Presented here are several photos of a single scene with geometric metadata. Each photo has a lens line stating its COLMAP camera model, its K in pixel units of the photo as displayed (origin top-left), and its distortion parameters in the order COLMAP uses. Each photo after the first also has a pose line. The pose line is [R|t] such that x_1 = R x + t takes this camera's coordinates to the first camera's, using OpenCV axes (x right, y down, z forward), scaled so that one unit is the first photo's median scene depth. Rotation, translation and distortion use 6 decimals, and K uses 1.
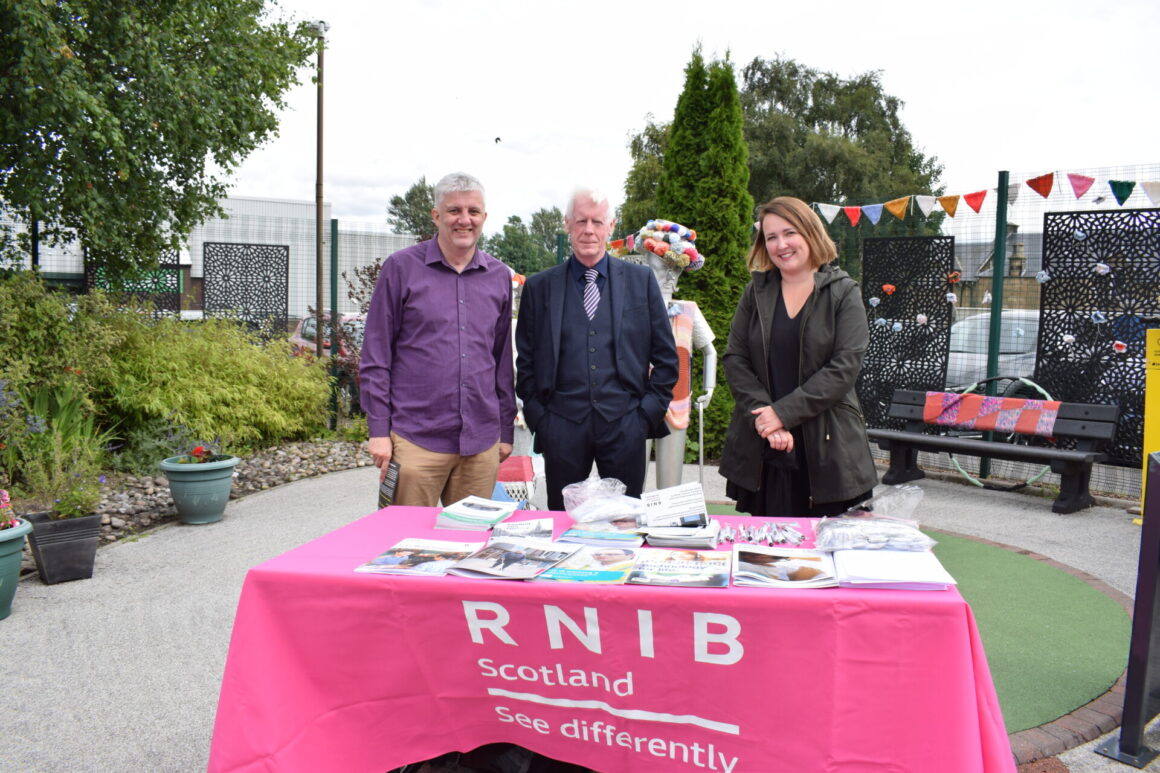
lens RADIAL K [[917.5, 0, 596.2], [0, 917.5, 390.5], [0, 0, 1]] dist [-0.091165, 0.018828]
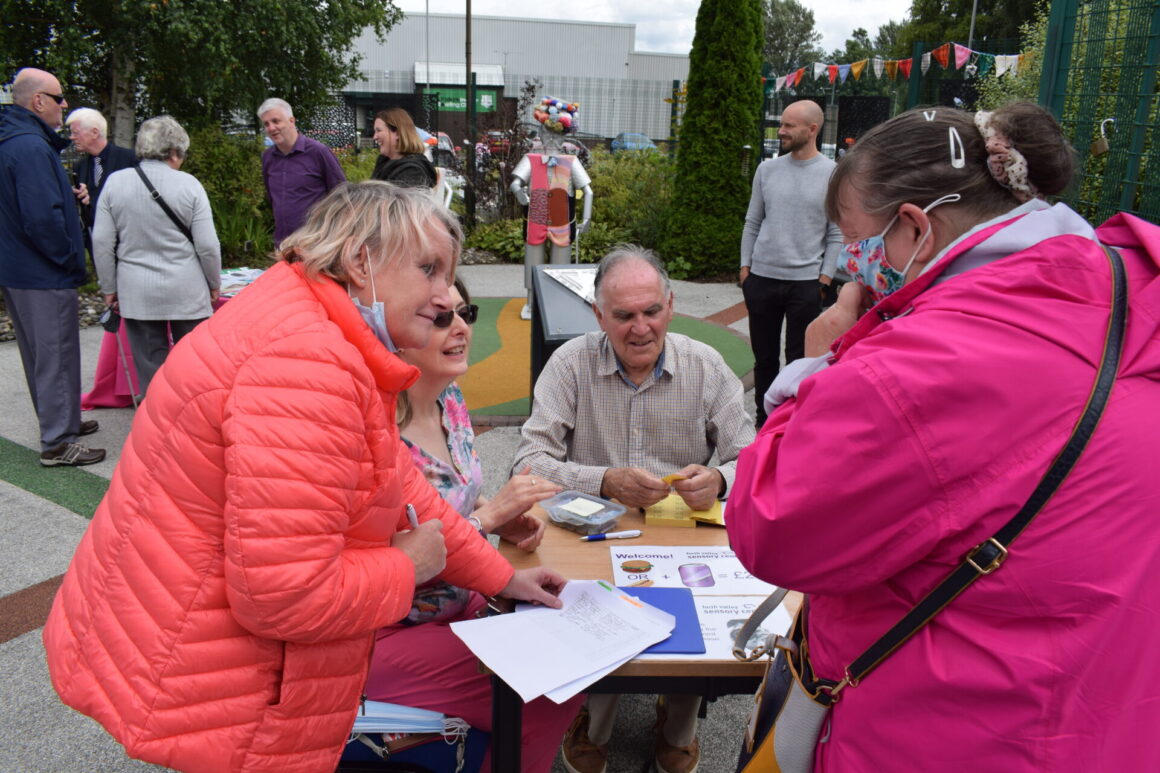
lens RADIAL K [[931.5, 0, 582.7], [0, 931.5, 382.5], [0, 0, 1]] dist [-0.092239, 0.012012]
pose [[0.926756, 0.107079, -0.360080, 0.446199], [-0.040494, 0.981406, 0.187625, -0.015566], [0.373476, -0.159301, 0.913859, -0.226439]]
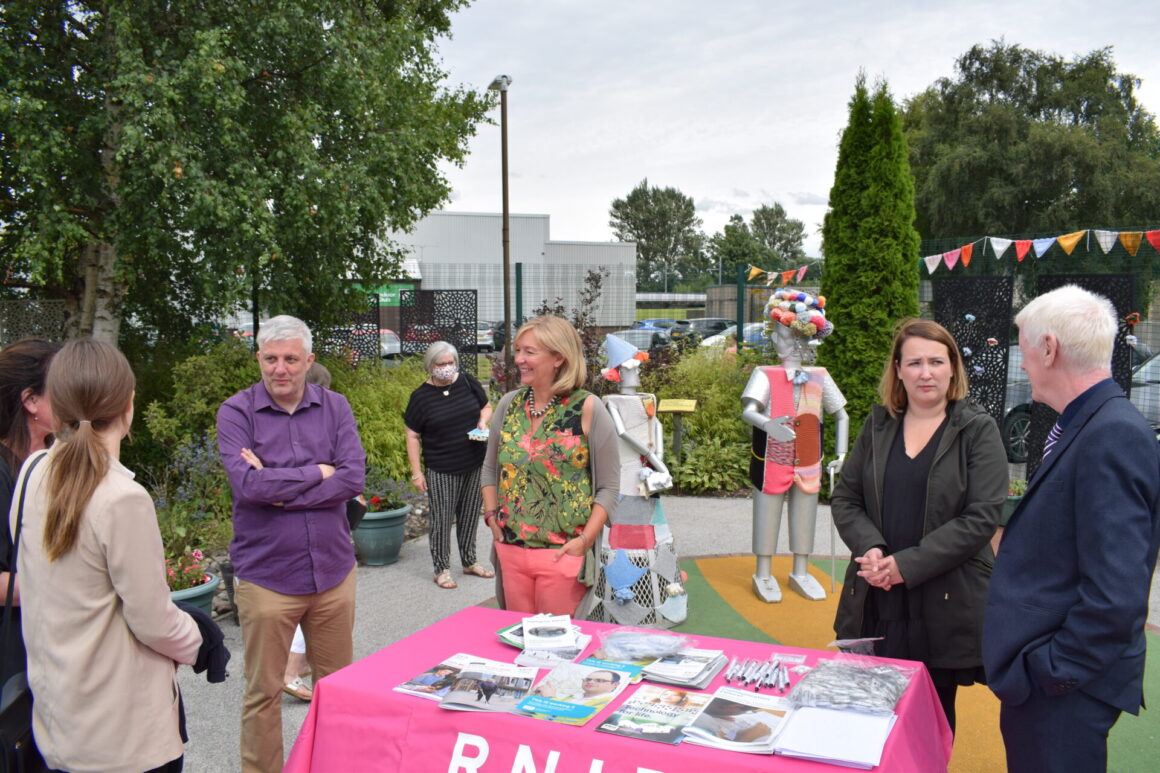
lens RADIAL K [[927.3, 0, 582.5], [0, 927.3, 368.6], [0, 0, 1]] dist [-0.081854, 0.002689]
pose [[0.966657, -0.014332, -0.255675, 0.074294], [0.008745, 0.999698, -0.022974, -0.050325], [0.255927, 0.019972, 0.966490, -0.028904]]
